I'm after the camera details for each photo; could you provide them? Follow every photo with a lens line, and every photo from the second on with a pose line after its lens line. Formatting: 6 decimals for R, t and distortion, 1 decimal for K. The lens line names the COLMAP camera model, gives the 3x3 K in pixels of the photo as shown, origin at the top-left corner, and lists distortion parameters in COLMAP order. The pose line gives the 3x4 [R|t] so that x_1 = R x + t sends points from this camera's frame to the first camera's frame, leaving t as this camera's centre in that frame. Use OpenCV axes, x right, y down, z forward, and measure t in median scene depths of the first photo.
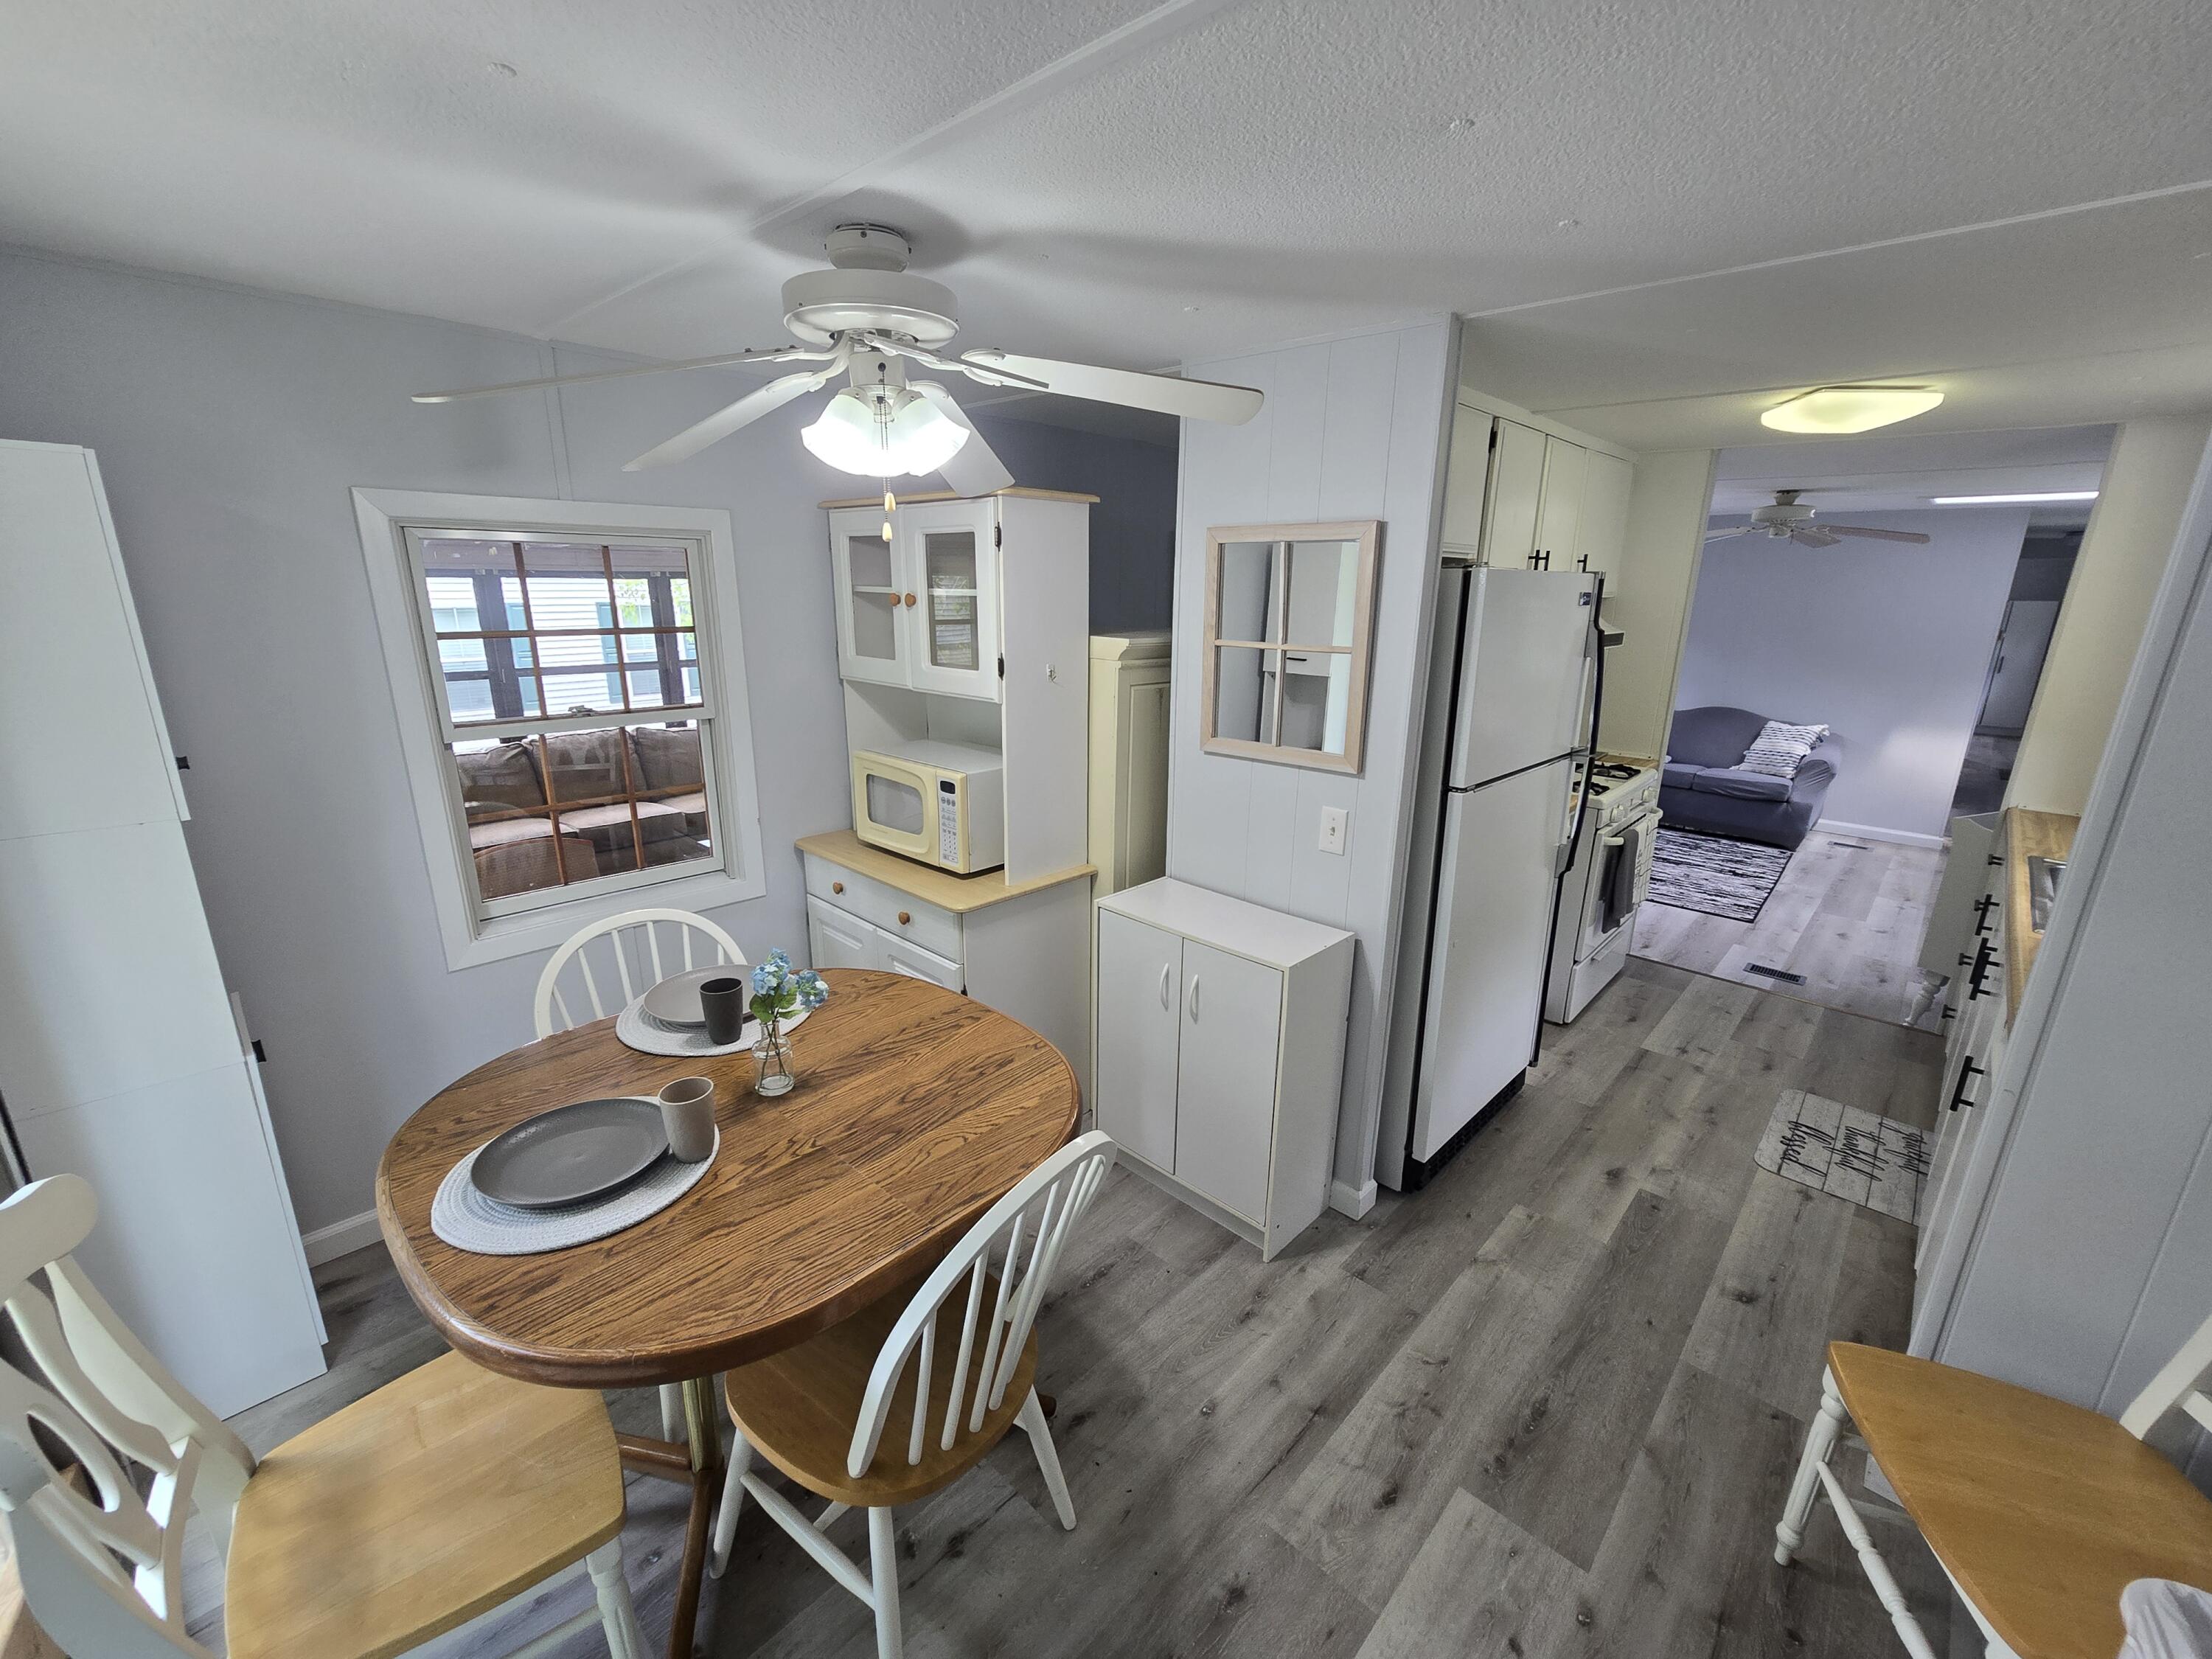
lens RADIAL K [[914.2, 0, 1104.6], [0, 914.2, 844.4], [0, 0, 1]] dist [-0.005757, 0.000308]
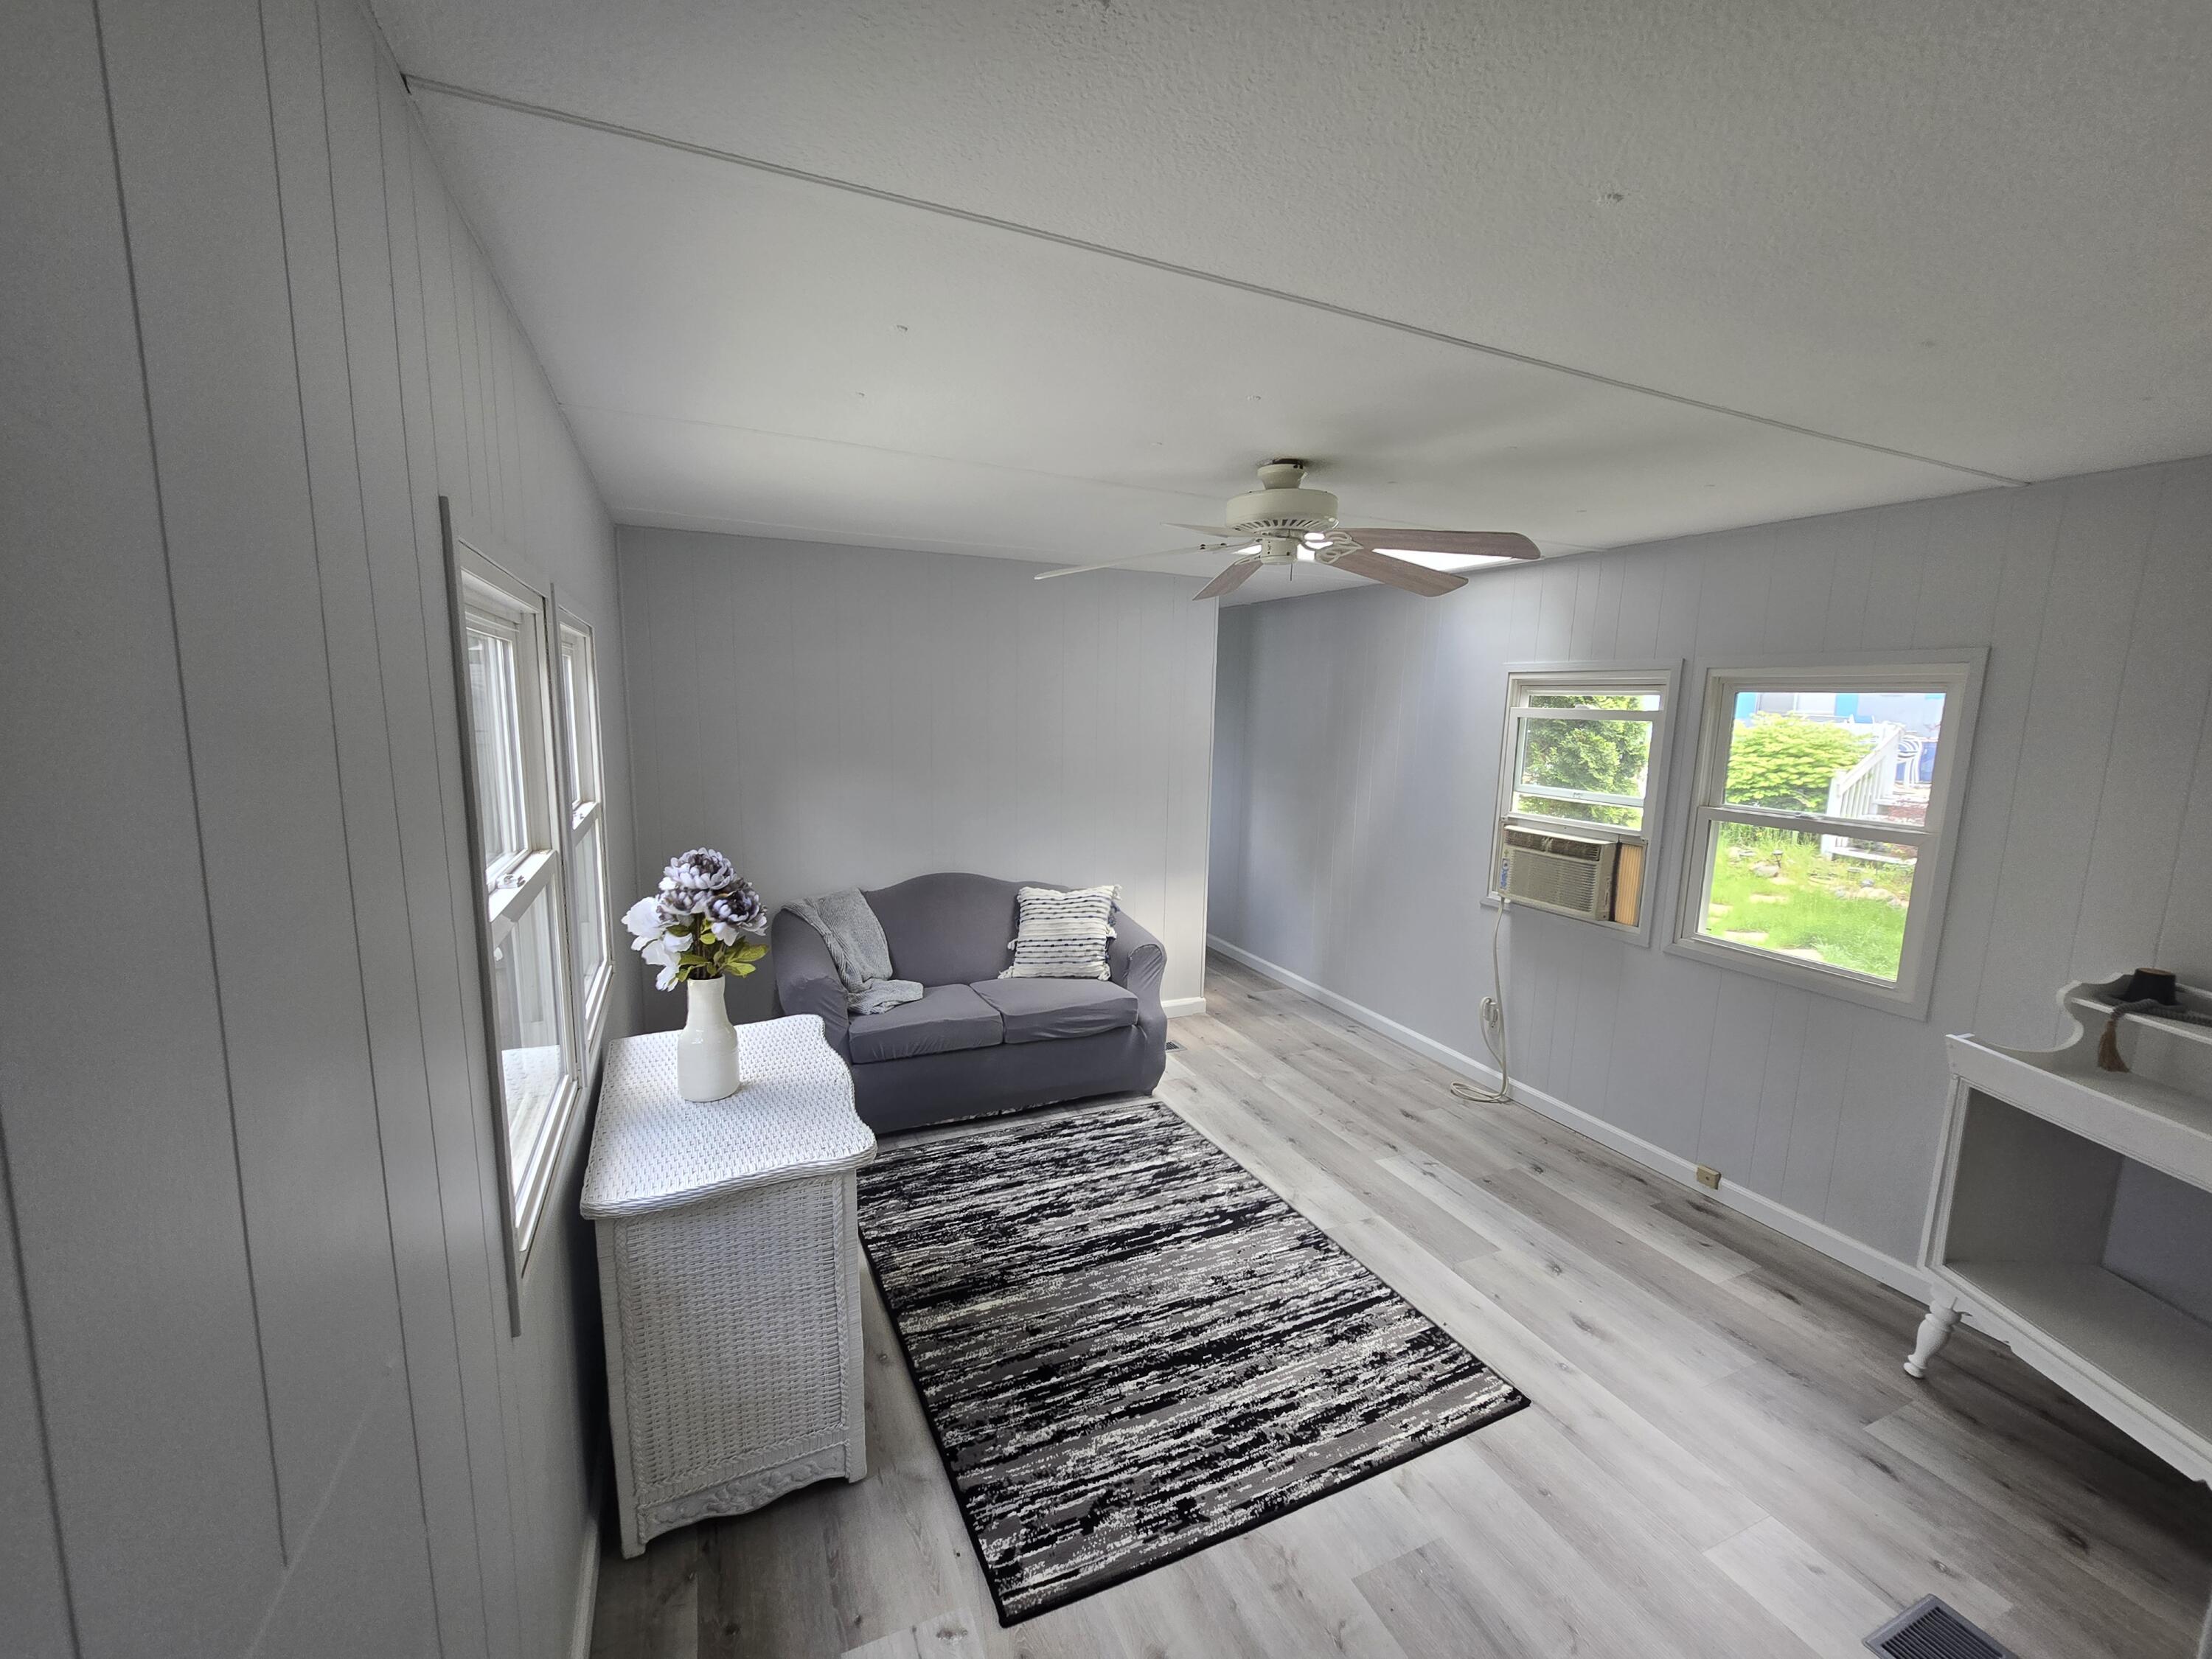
lens RADIAL K [[918.0, 0, 1130.4], [0, 918.0, 845.5], [0, 0, 1]] dist [0.016917, 0.000117]
pose [[0.358229, -0.152496, 0.921095, 0.448661], [0.240403, 0.968370, 0.066826, -0.431289], [-0.902152, 0.197495, 0.383559, 1.605540]]
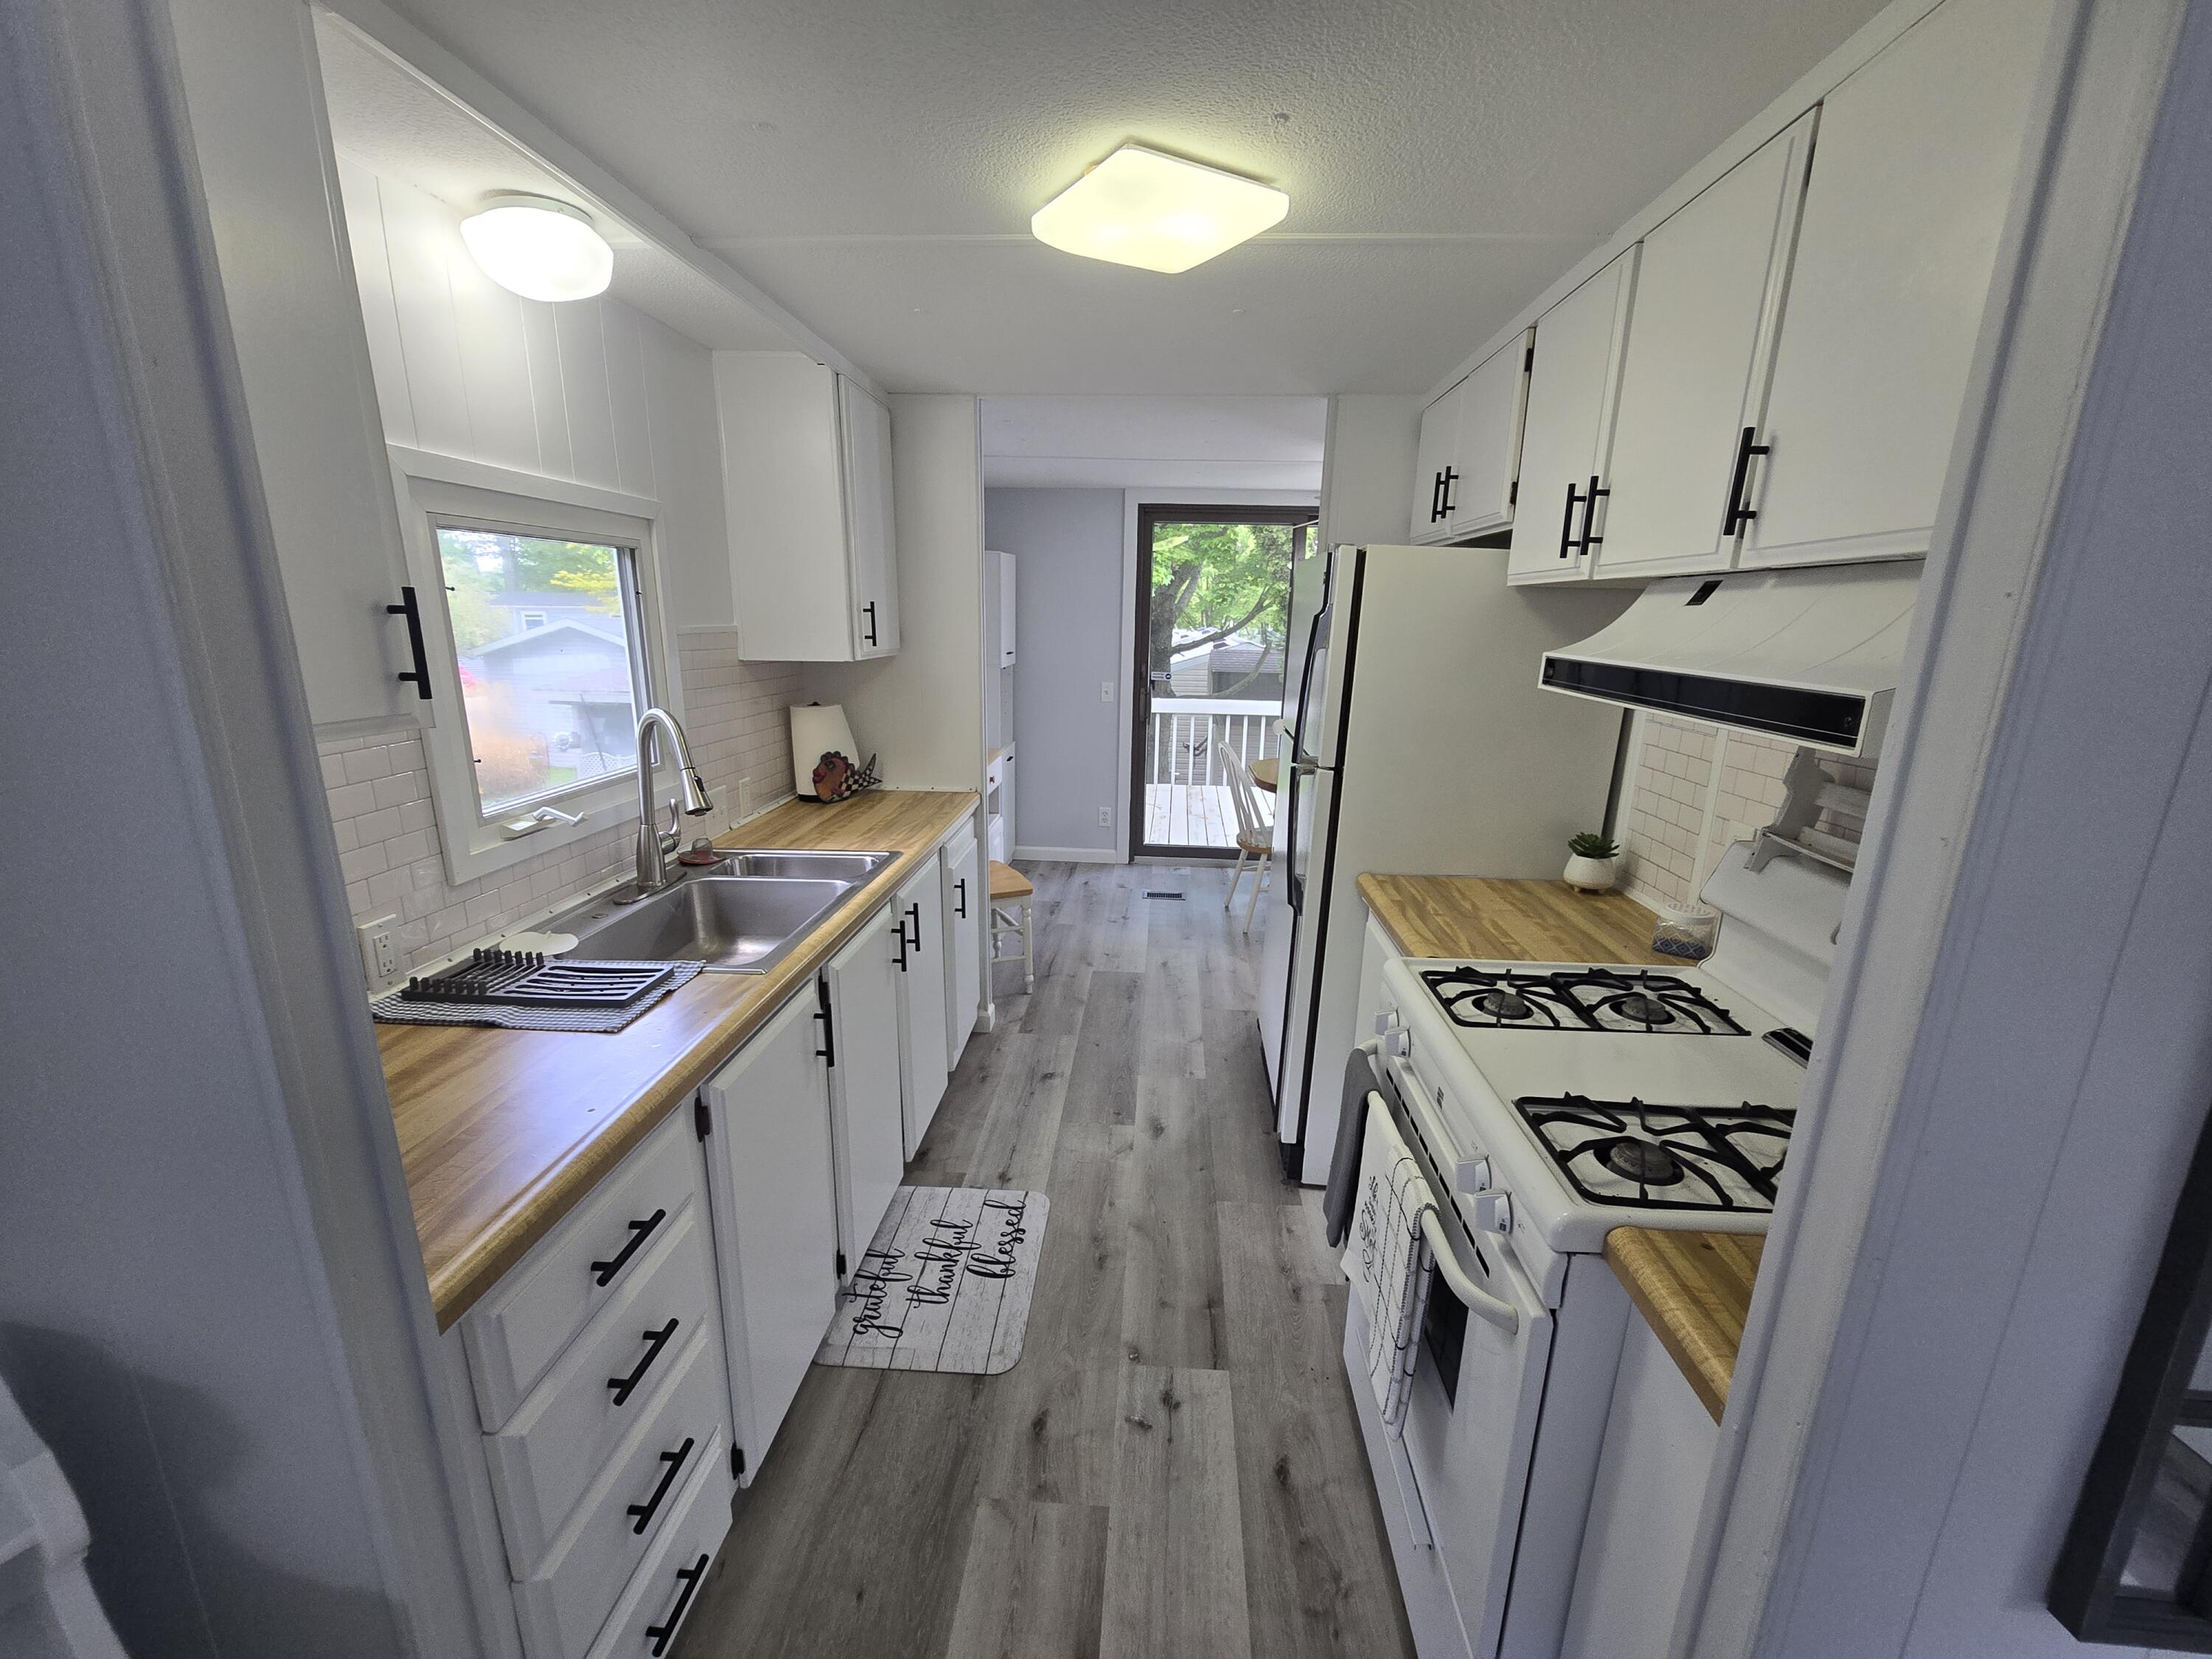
lens RADIAL K [[914.2, 0, 1104.6], [0, 914.2, 844.4], [0, 0, 1]] dist [-0.005757, 0.000308]
pose [[-0.770971, 0.132421, -0.622951, 1.093403], [-0.203000, 0.876029, 0.437453, -0.331264], [0.603651, 0.463722, -0.648511, 1.342844]]
